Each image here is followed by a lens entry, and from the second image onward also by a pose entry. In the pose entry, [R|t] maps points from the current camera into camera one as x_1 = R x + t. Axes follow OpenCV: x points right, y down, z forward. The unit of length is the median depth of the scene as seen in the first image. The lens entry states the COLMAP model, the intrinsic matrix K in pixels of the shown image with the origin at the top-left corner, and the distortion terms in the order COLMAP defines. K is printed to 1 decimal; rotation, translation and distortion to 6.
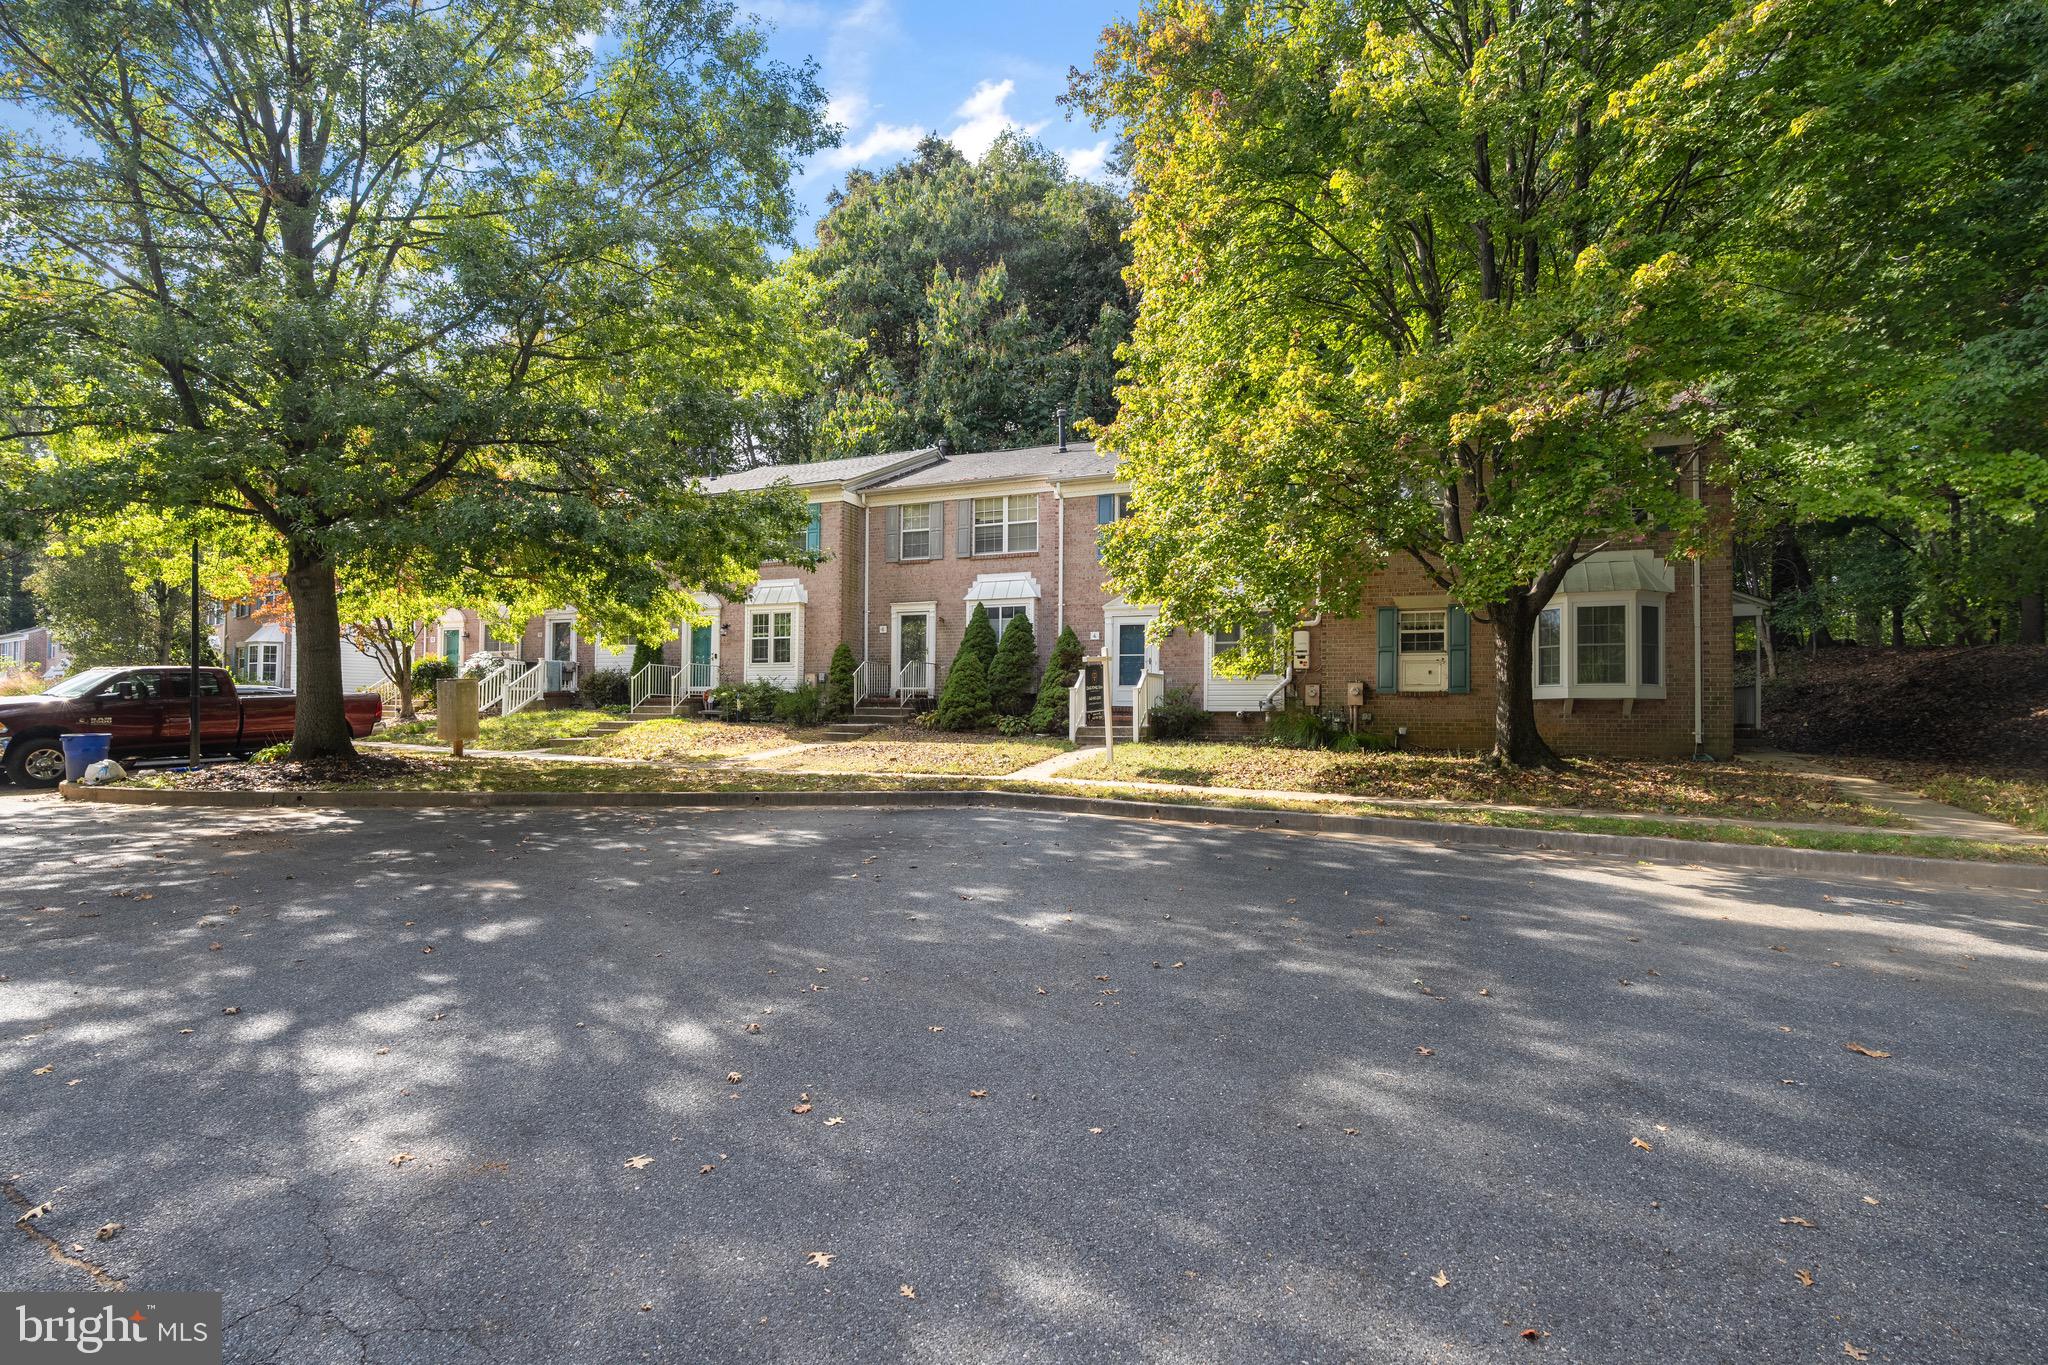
lens RADIAL K [[979.0, 0, 1017.1], [0, 979.0, 680.5], [0, 0, 1]] dist [0.000679, 0.000959]
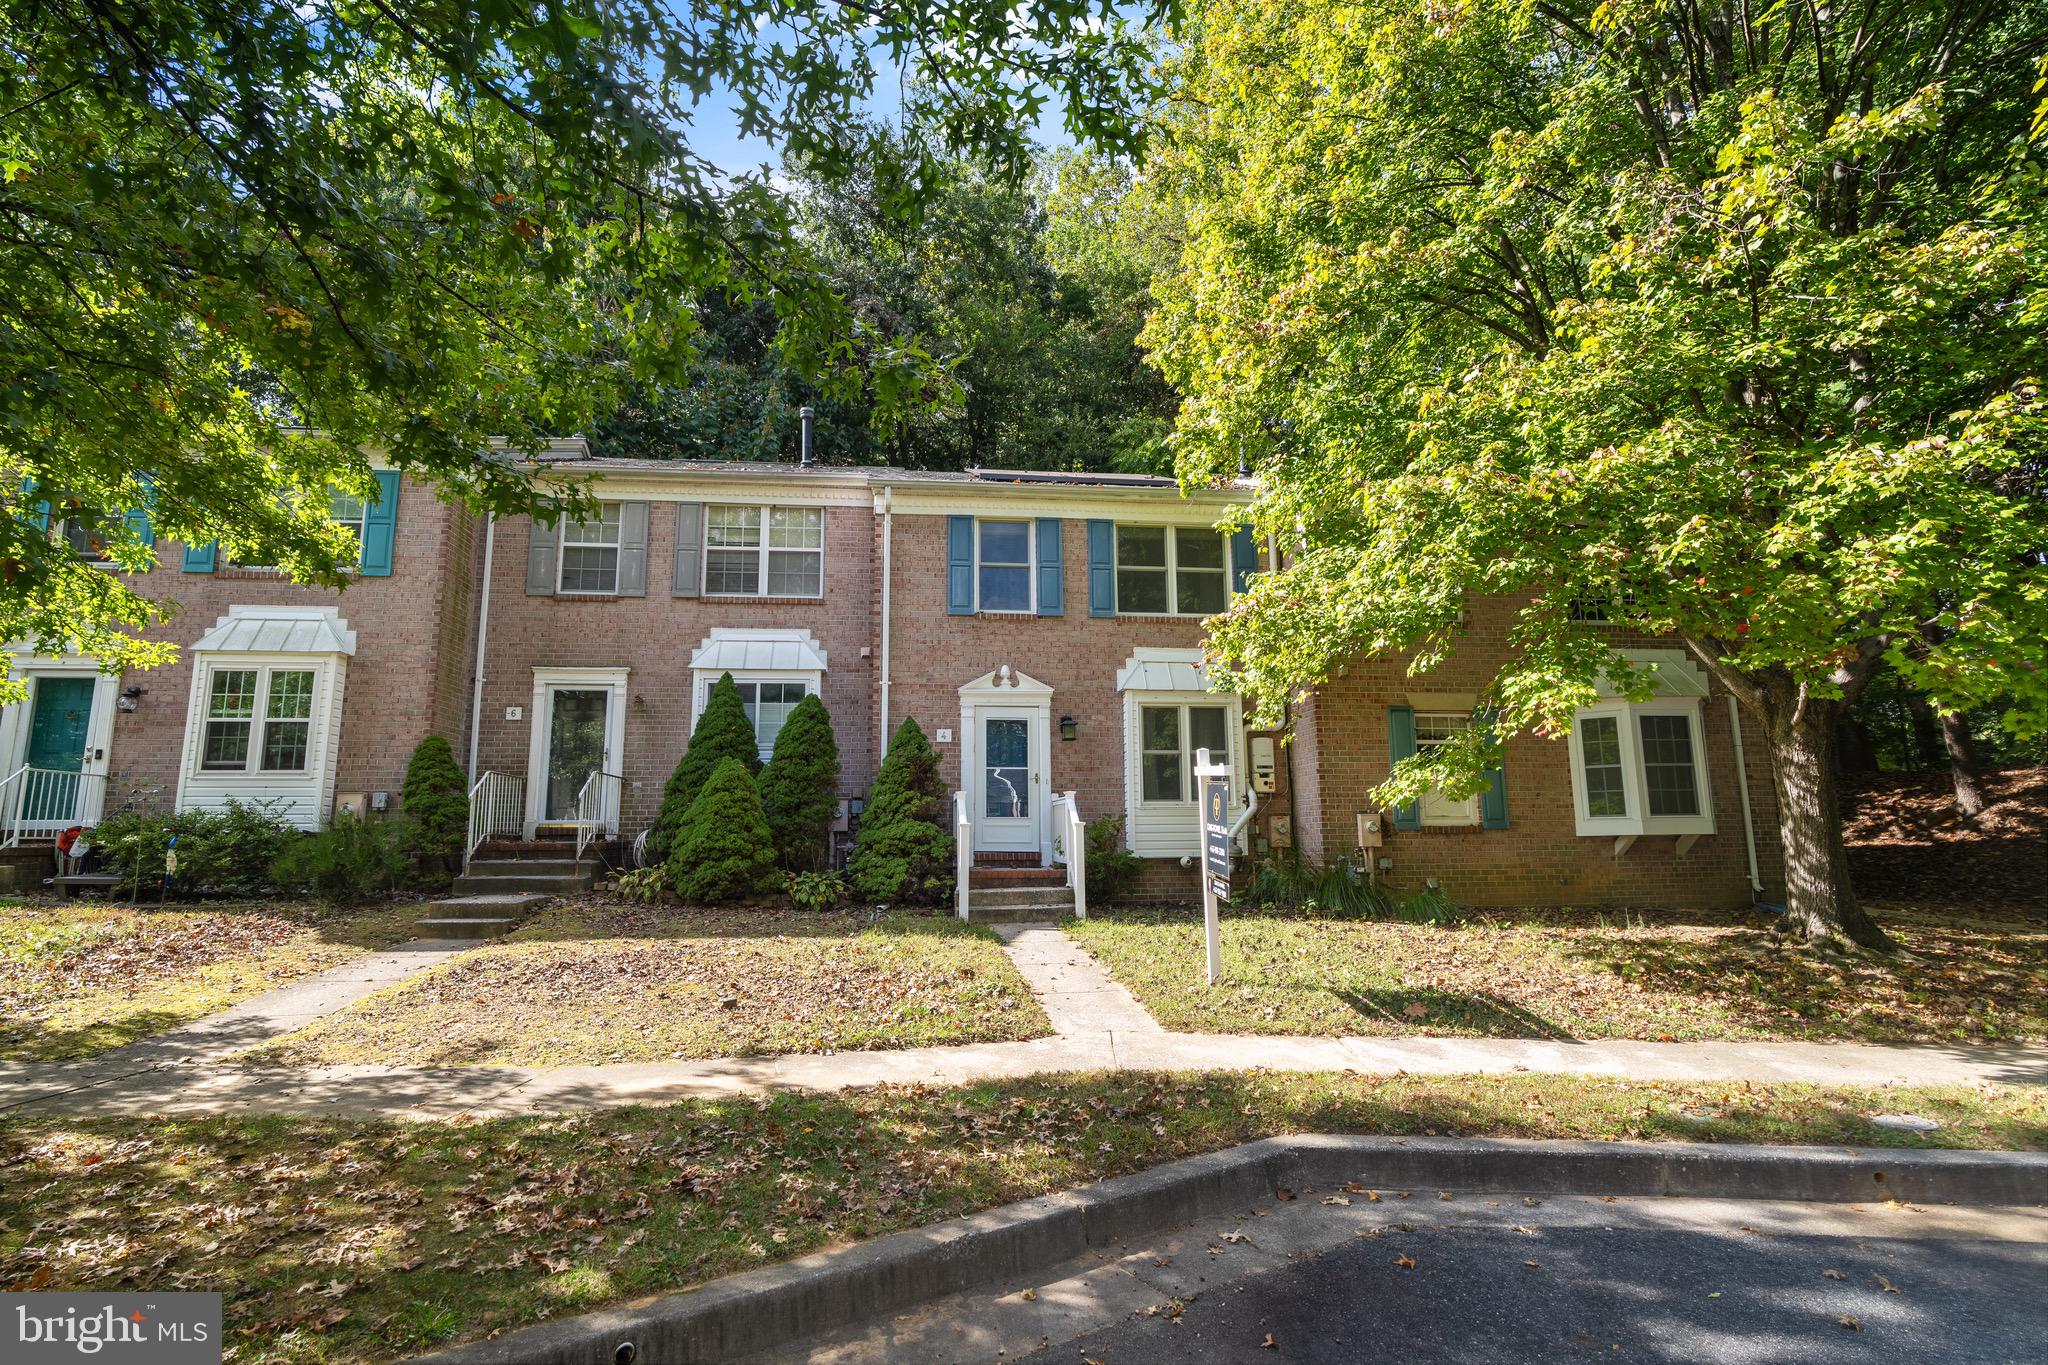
lens RADIAL K [[979.0, 0, 1017.1], [0, 979.0, 680.5], [0, 0, 1]] dist [0.000679, 0.000959]
pose [[0.873094, 0.063594, 0.483387, -0.167576], [-0.003548, 0.992259, -0.124132, -0.003621], [-0.487539, 0.106664, 0.866561, 0.410072]]
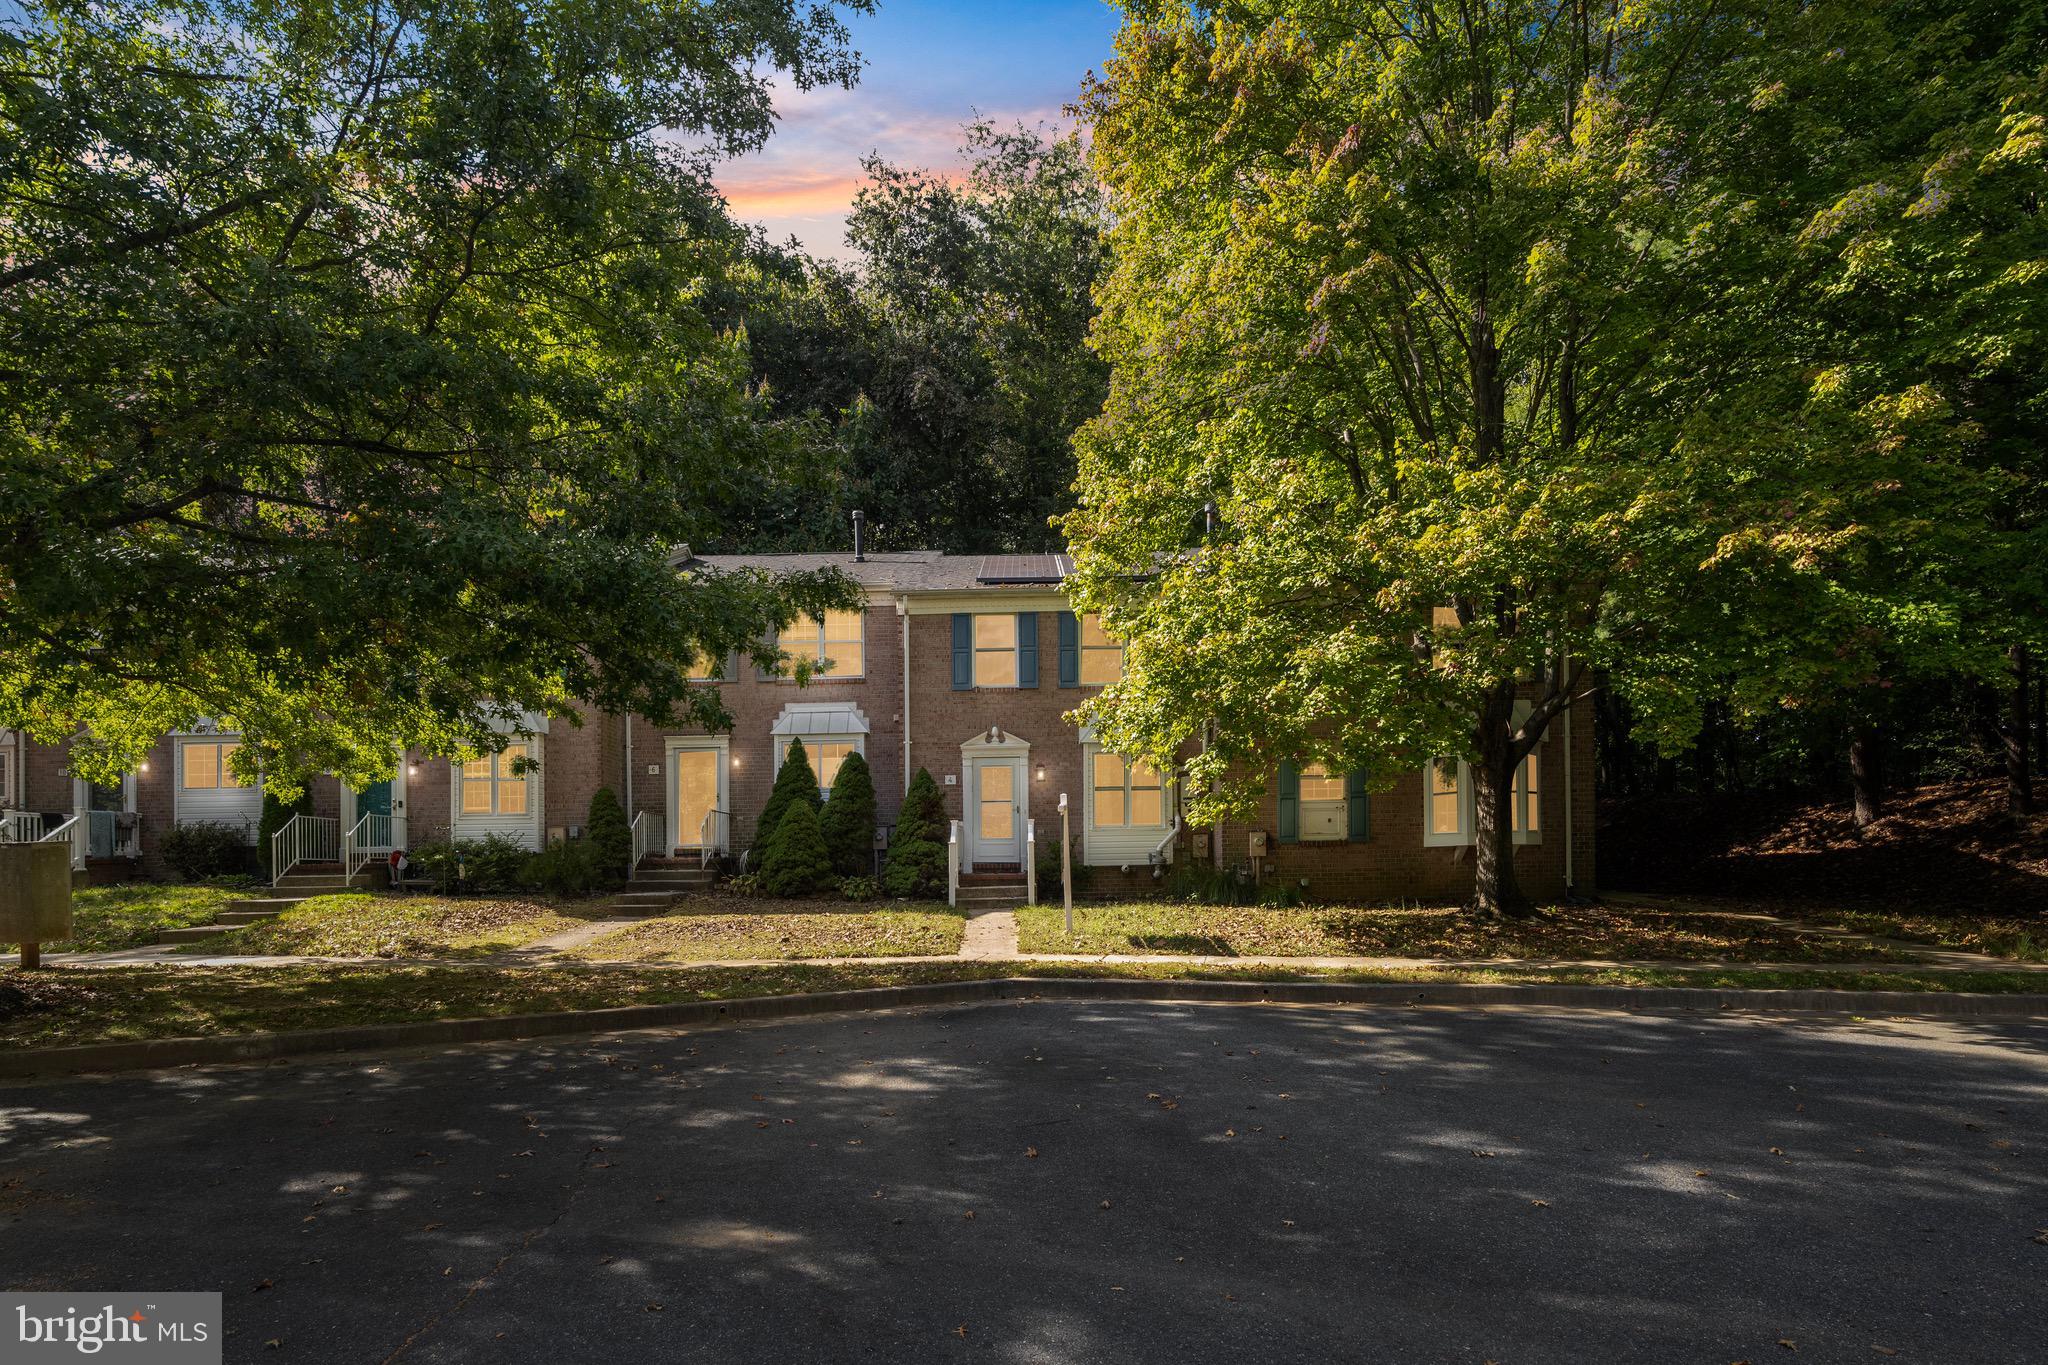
lens RADIAL K [[1054.1, 0, 1018.4], [0, 1054.1, 833.2], [0, 0, 1]] dist [0.000691, -0.000116]
pose [[0.928565, -0.011293, 0.370999, -0.190985], [0.009634, 0.999934, 0.006326, -0.004401], [-0.371046, -0.002300, 0.928612, 0.121090]]
